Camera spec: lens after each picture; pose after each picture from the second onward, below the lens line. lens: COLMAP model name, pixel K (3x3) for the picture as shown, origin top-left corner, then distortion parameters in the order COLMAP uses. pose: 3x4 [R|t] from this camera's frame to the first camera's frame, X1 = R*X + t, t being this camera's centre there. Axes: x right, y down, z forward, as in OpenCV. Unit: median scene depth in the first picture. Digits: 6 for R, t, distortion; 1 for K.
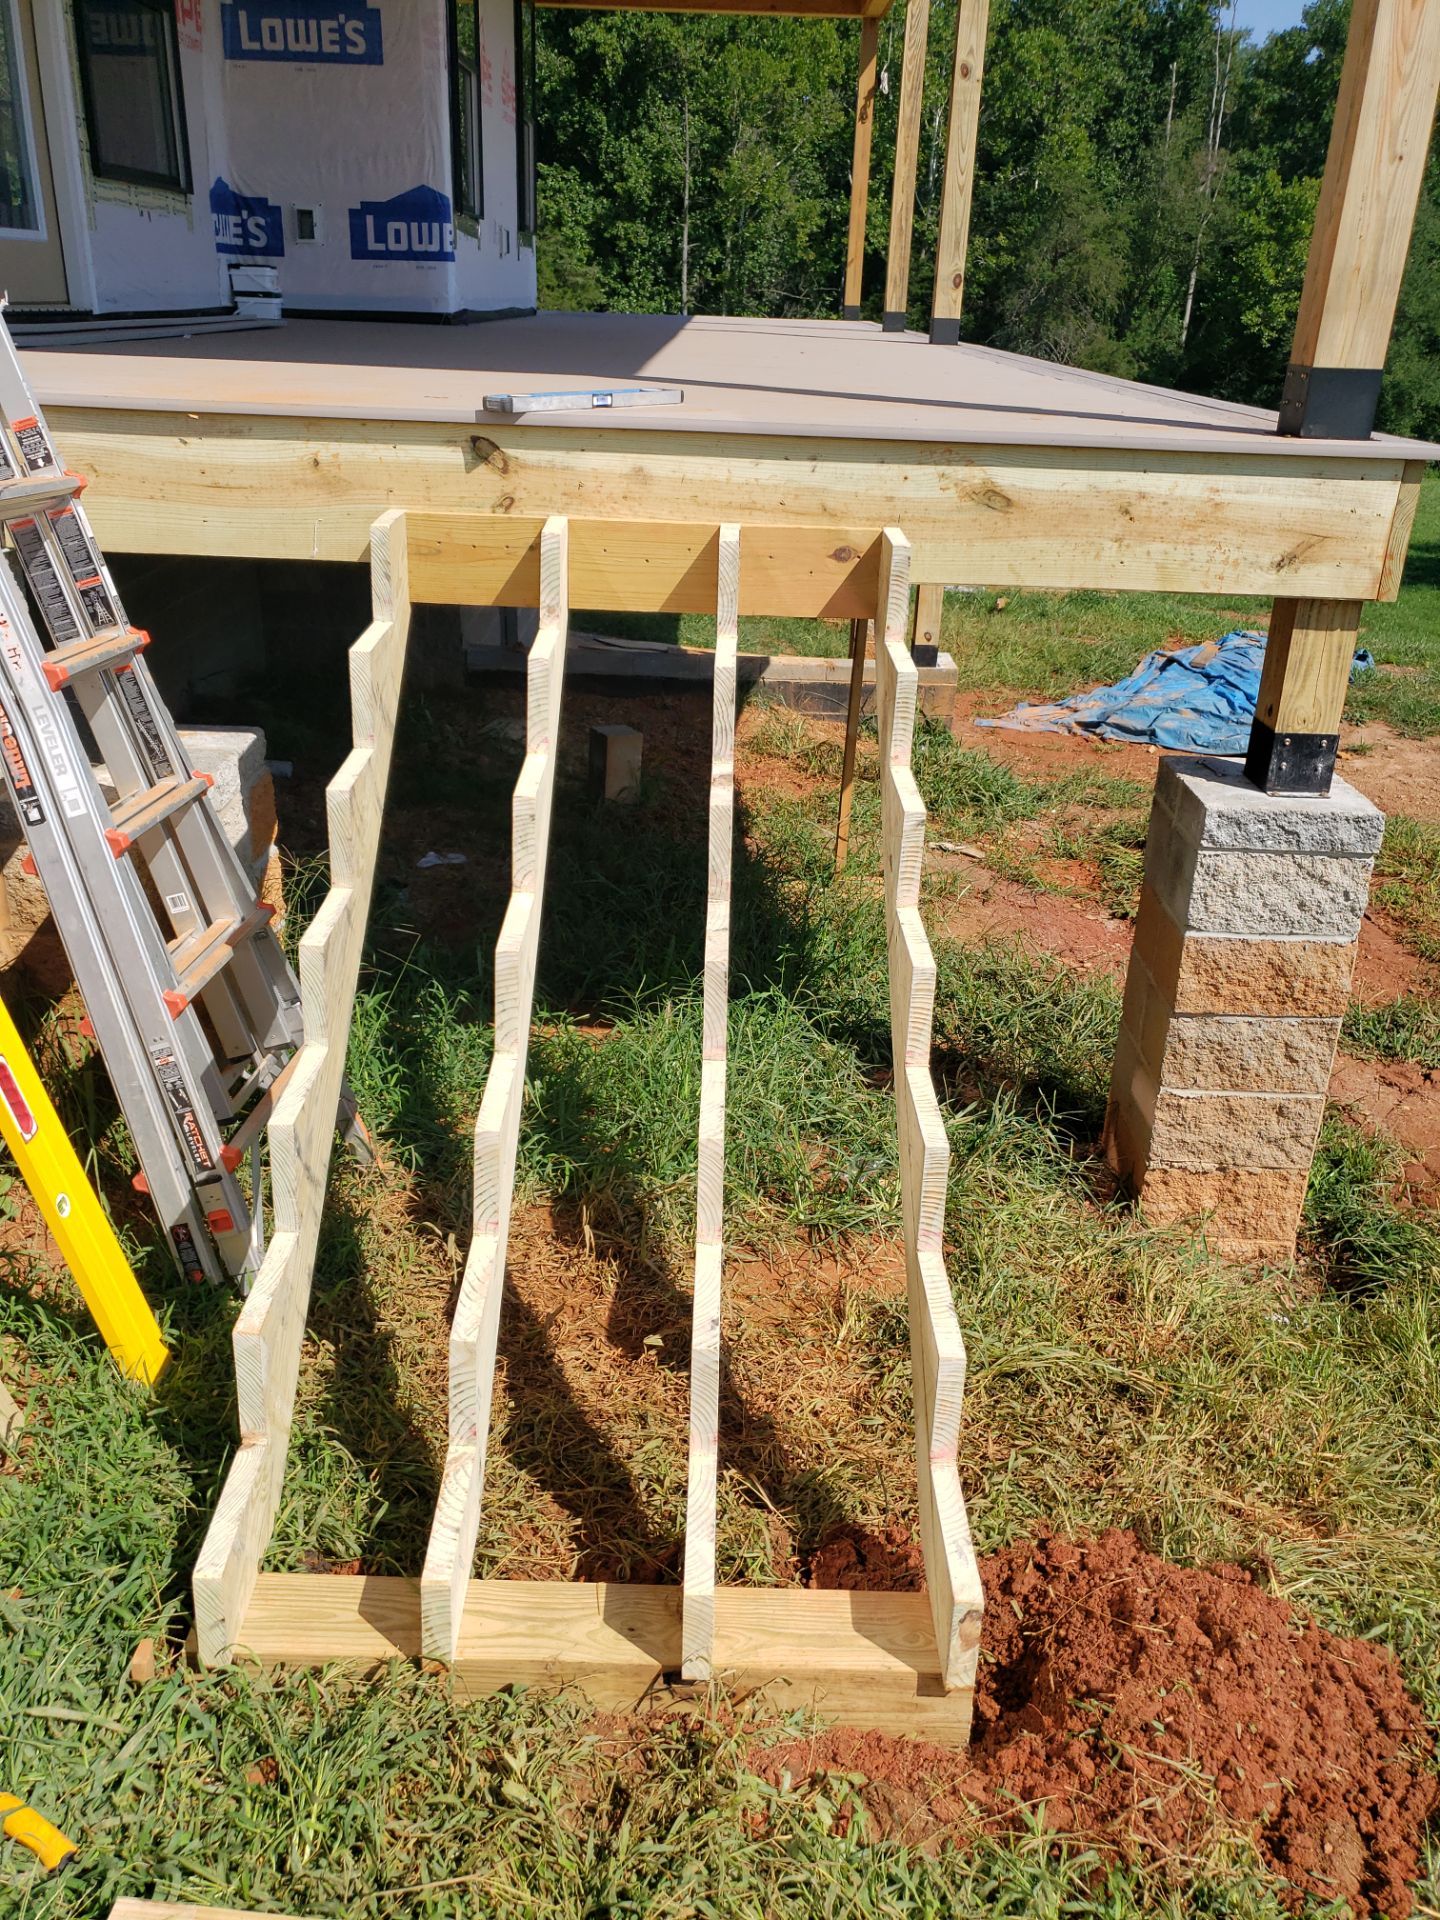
lens RADIAL K [[1498.9, 0, 709.9], [0, 1498.9, 932.2], [0, 0, 1]] dist [0.016508, 0.012819]
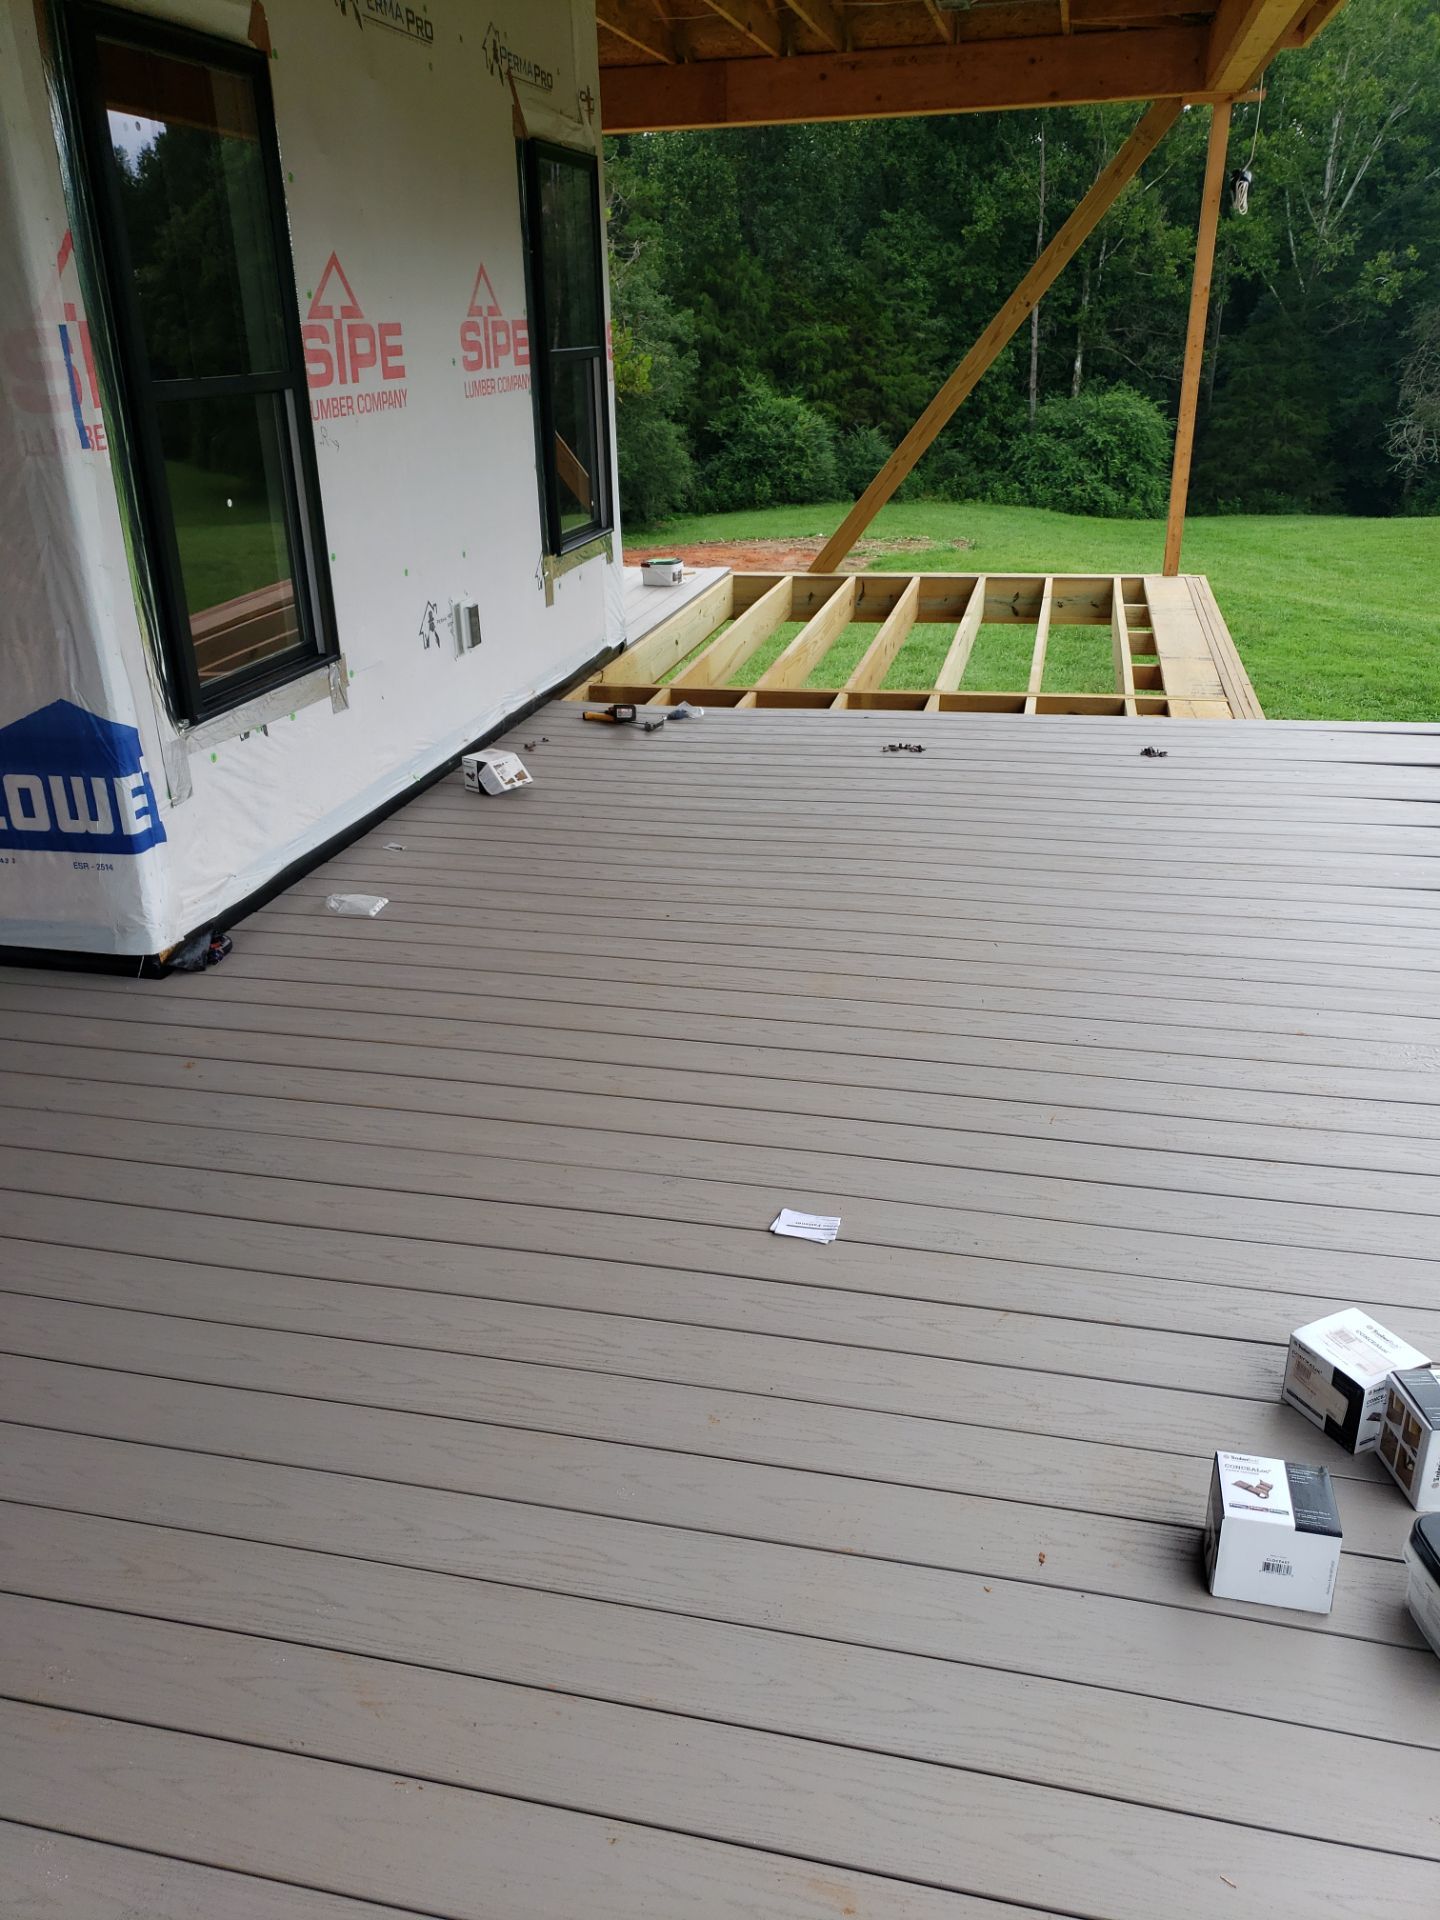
lens RADIAL K [[1498.9, 0, 707.6], [0, 1498.9, 947.2], [0, 0, 1]] dist [0.016508, 0.012819]
pose [[0.973645, 0.034544, -0.225438, 0.092651], [-0.036118, 0.999343, -0.002860, -0.443514], [0.225191, 0.010927, 0.974253, 0.640329]]
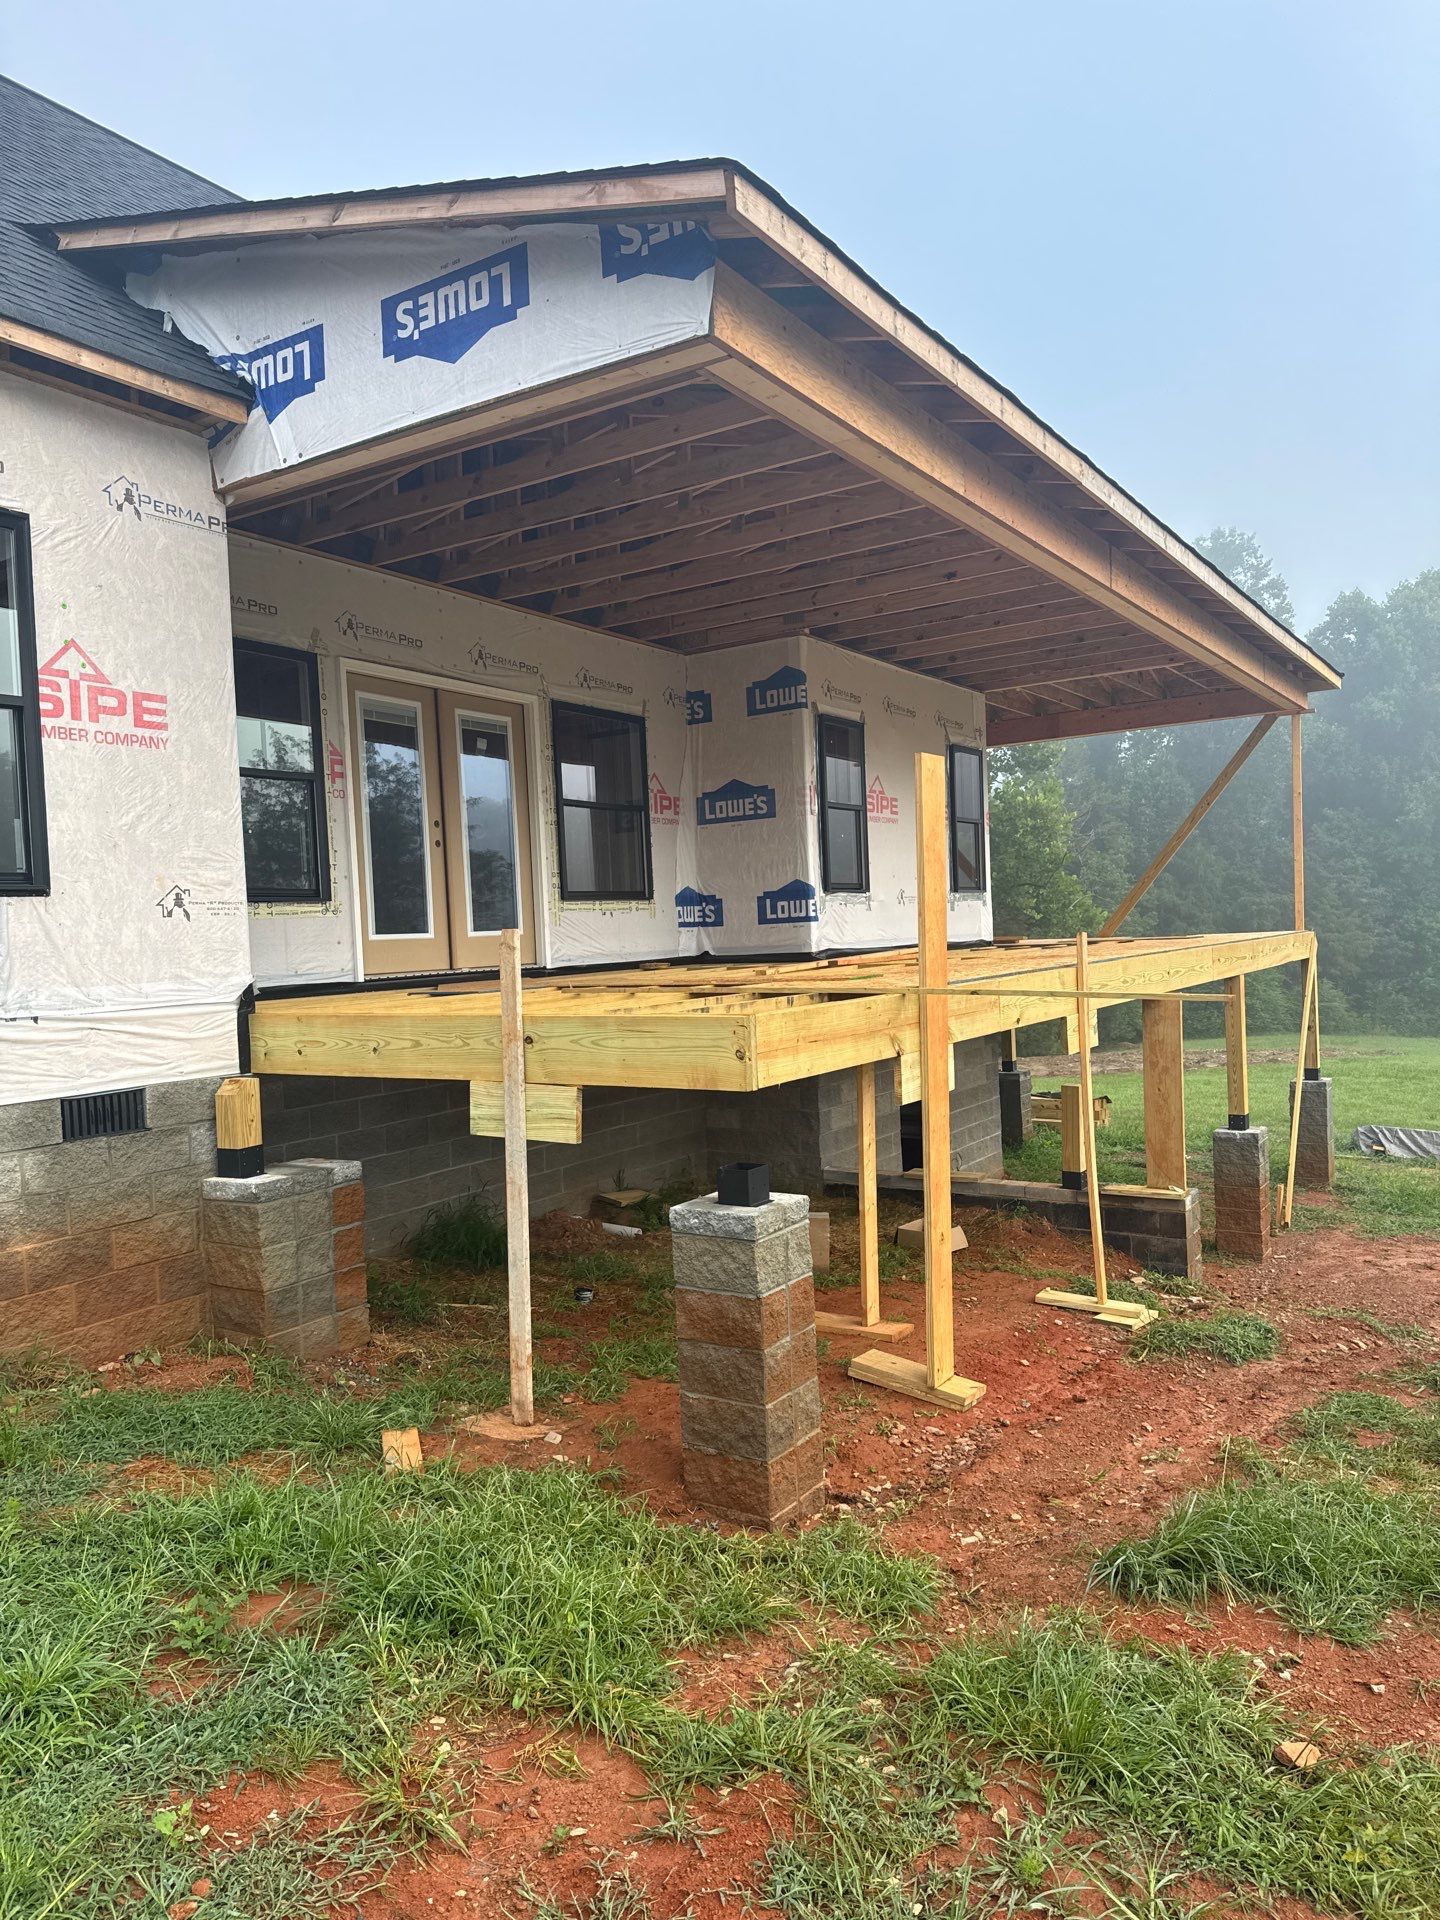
lens RADIAL K [[1349.9, 0, 722.6], [0, 1349.9, 954.8], [0, 0, 1]] dist [0.042074, -0.040714]
pose [[0.843059, -0.057242, -0.534765, 0.518843], [-0.145711, 0.932821, -0.329565, 0.063621], [0.517706, 0.355764, 0.778083, -0.128825]]
